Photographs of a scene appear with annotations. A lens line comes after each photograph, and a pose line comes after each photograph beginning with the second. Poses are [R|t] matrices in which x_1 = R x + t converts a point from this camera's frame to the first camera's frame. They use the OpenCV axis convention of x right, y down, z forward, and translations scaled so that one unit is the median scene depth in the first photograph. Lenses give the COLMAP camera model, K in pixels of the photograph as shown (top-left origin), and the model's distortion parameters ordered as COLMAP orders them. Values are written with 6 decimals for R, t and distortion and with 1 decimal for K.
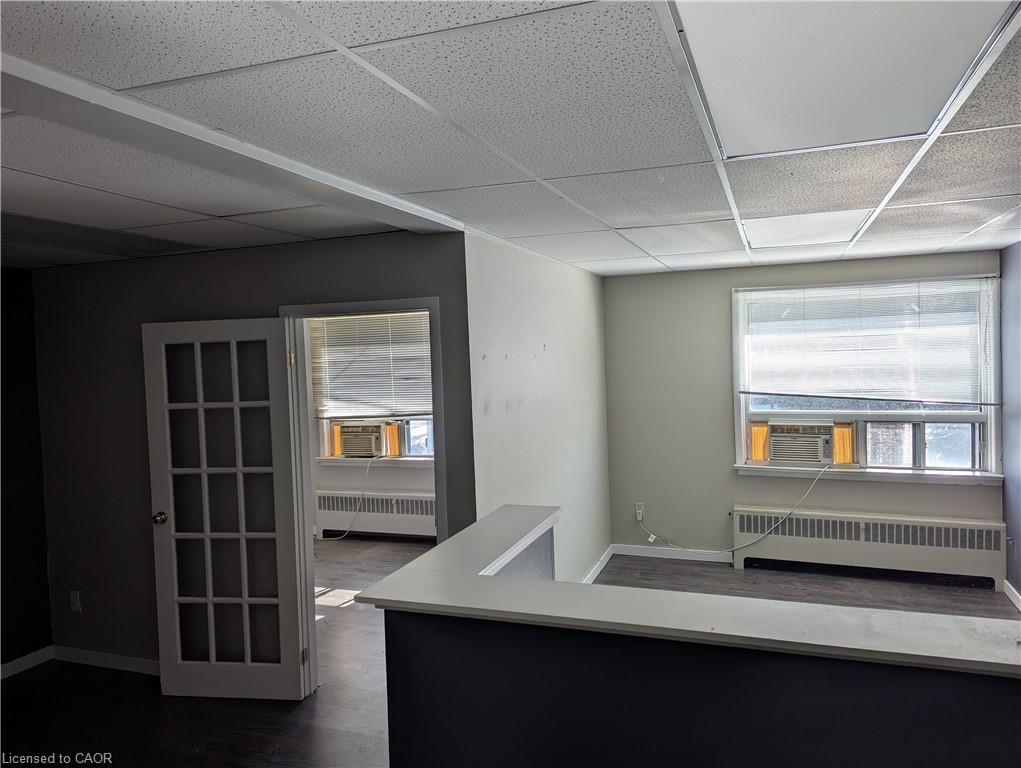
lens RADIAL K [[728.4, 0, 532.1], [0, 728.4, 384.4], [0, 0, 1]] dist [0.067764, 0.002094]
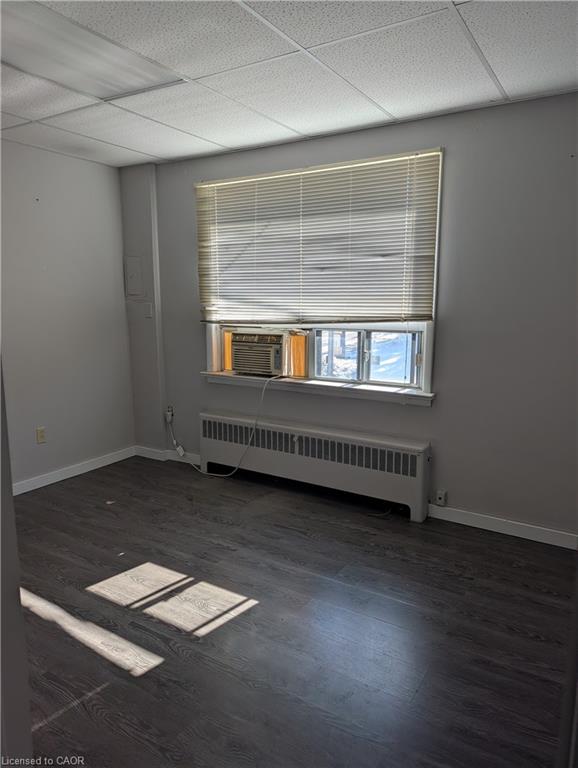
lens RADIAL K [[547.9, 0, 290.1], [0, 547.9, 382.5], [0, 0, 1]] dist [0.067764, 0.002094]
pose [[0.976678, 0.069712, -0.203075, -0.084950], [-0.045459, 0.991521, 0.121737, 0.036424], [0.209840, -0.109666, 0.971566, 0.462466]]
